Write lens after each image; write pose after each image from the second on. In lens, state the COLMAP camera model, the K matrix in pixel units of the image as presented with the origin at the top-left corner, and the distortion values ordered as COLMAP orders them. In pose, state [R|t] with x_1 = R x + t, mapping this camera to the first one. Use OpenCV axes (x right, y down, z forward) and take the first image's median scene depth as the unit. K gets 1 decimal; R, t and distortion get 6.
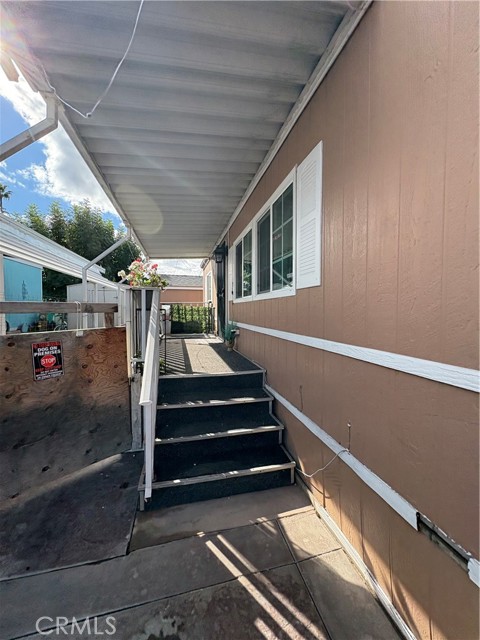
lens RADIAL K [[255.4, 0, 239.0], [0, 255.4, 318.0], [0, 0, 1]] dist [0.000025, -0.000062]
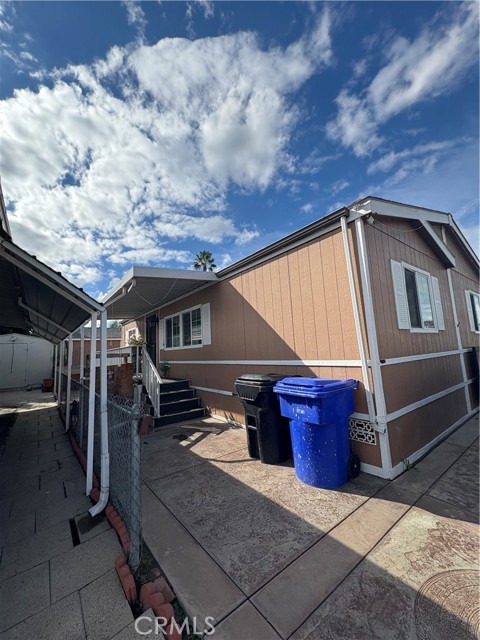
lens RADIAL K [[255.4, 0, 241.1], [0, 255.4, 318.0], [0, 0, 1]] dist [0.000025, -0.000062]
pose [[0.910889, 0.010288, 0.412524, -0.462908], [0.060161, 0.985697, -0.157423, 0.052811], [-0.408243, 0.168213, 0.897241, -1.454352]]
